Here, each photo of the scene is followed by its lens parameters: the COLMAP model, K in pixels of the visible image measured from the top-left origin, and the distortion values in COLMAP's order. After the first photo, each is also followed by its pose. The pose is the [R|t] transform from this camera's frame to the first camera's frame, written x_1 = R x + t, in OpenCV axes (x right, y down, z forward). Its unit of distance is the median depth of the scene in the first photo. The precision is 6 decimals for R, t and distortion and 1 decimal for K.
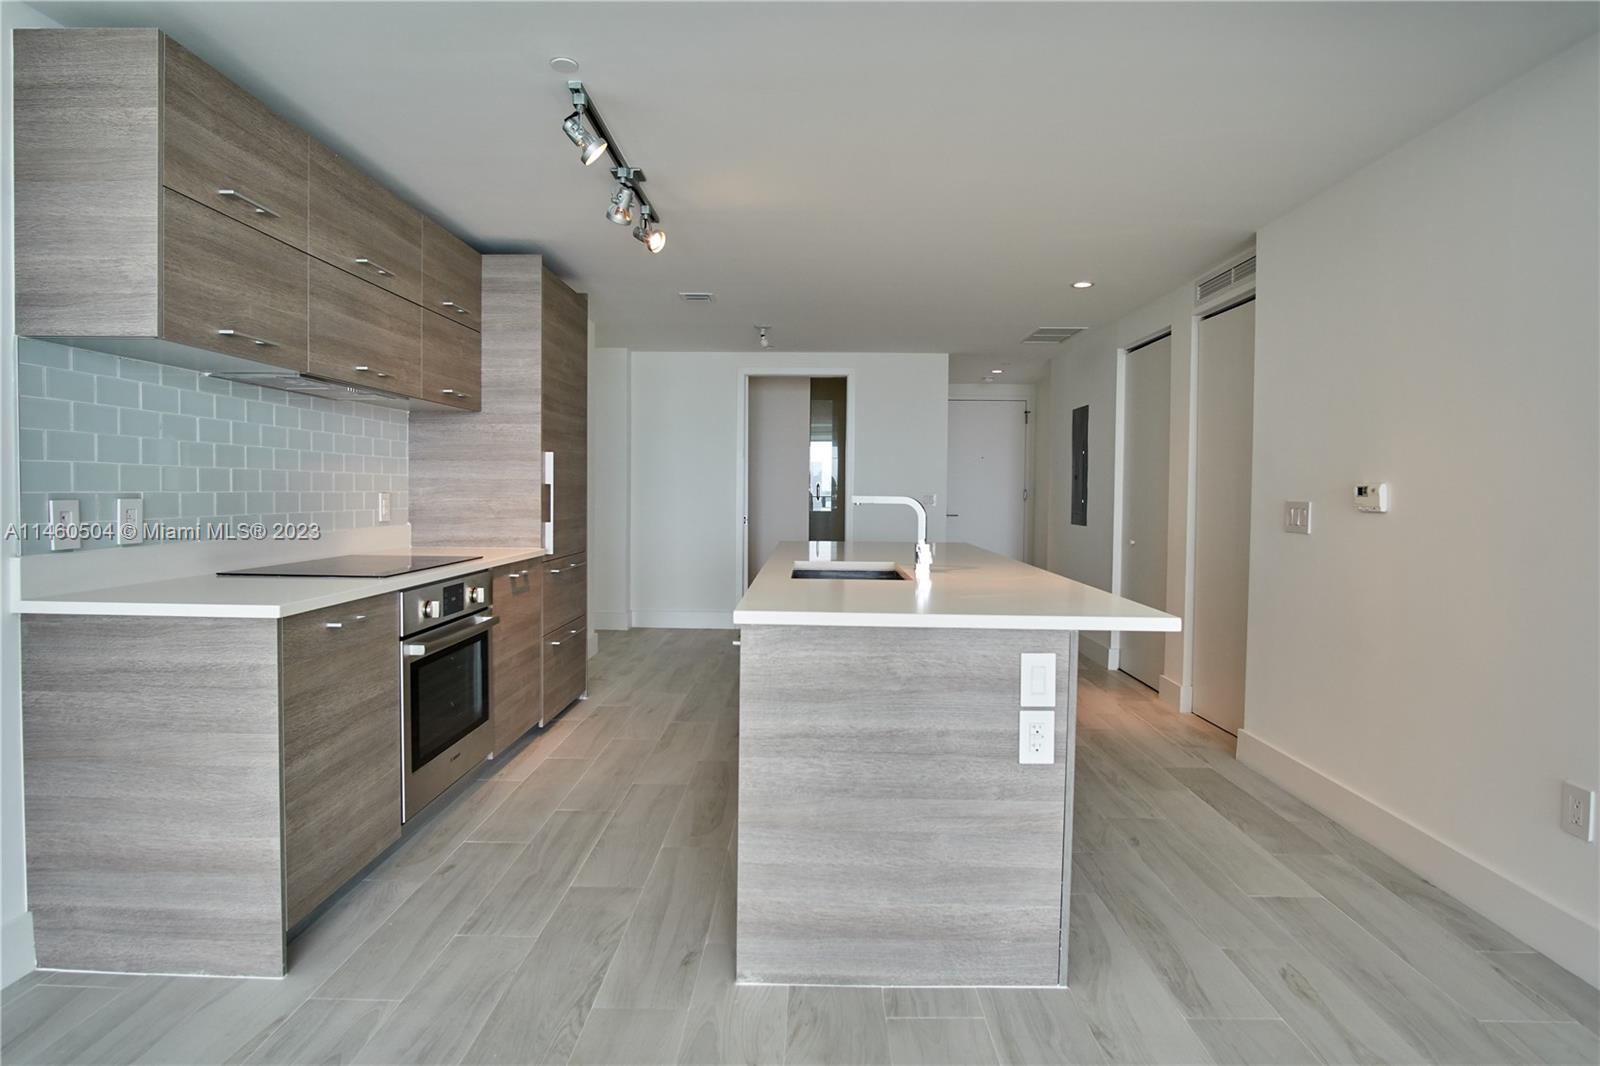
lens RADIAL K [[854.8, 0, 799.9], [0, 854.8, 523.1], [0, 0, 1]] dist [-0.033450, 0.009628]
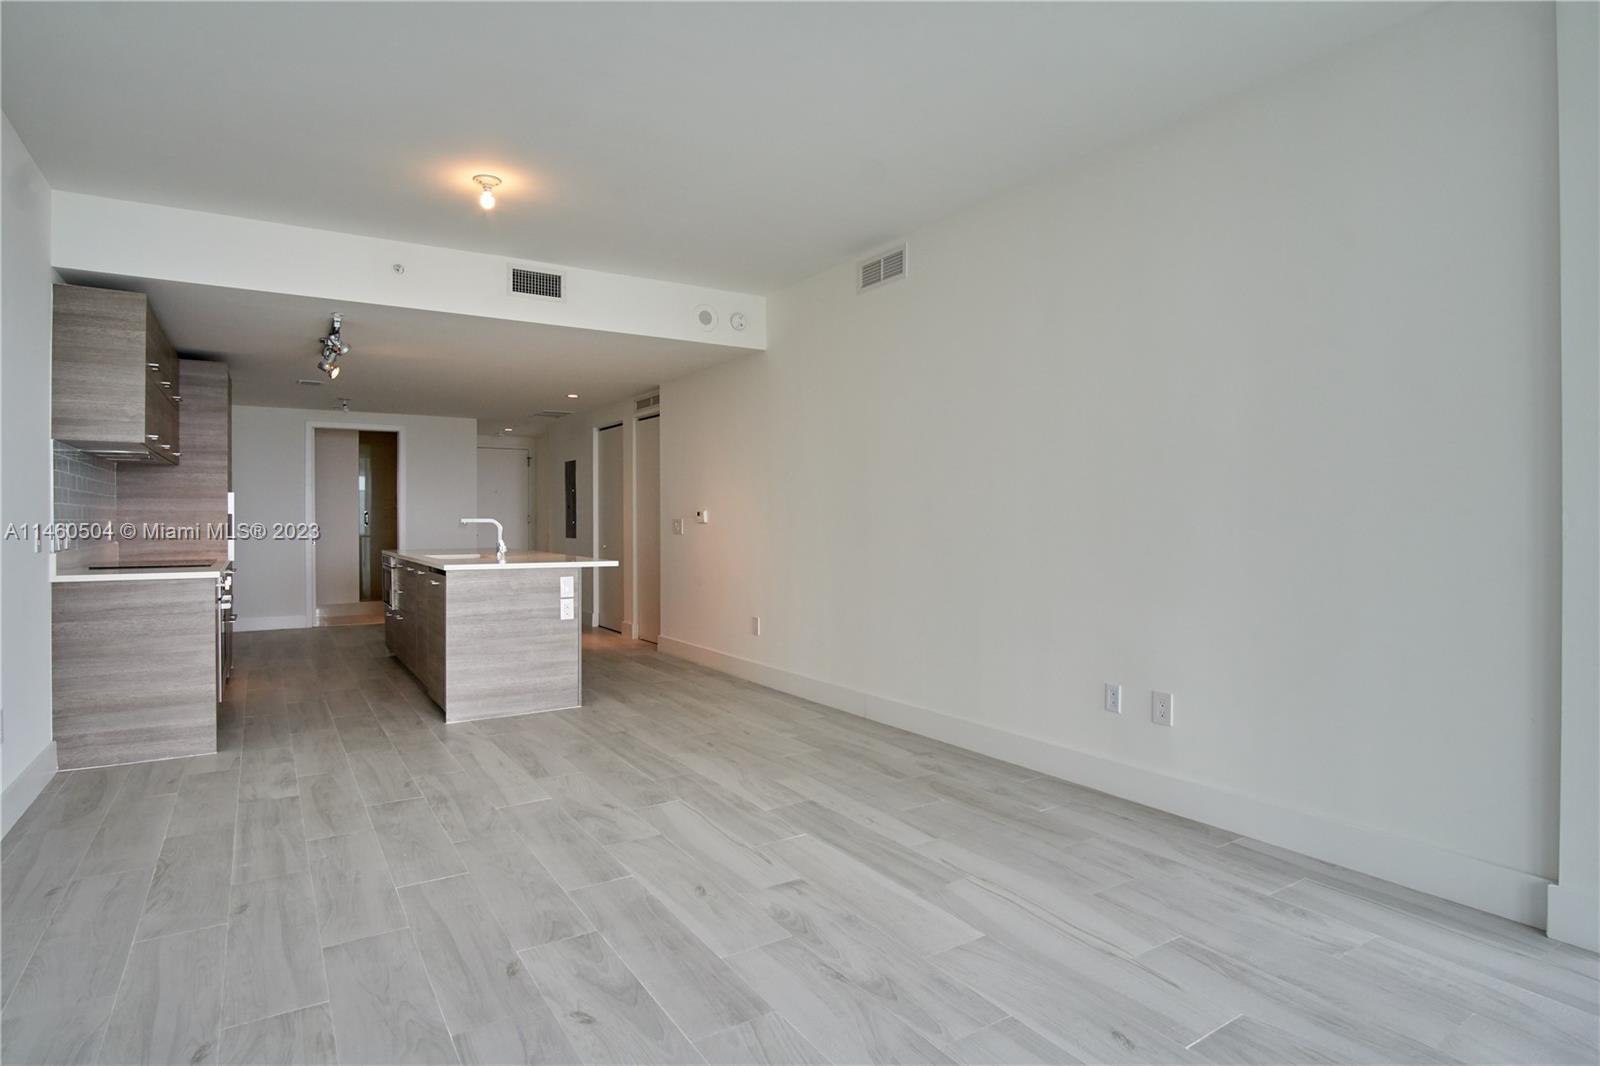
lens RADIAL K [[854.8, 0, 799.9], [0, 854.8, 523.1], [0, 0, 1]] dist [-0.033450, 0.009628]
pose [[0.830056, -0.013696, 0.557511, -0.572382], [0.030636, 0.999309, -0.021064, 0.063836], [-0.556838, 0.034565, 0.829902, -1.548601]]
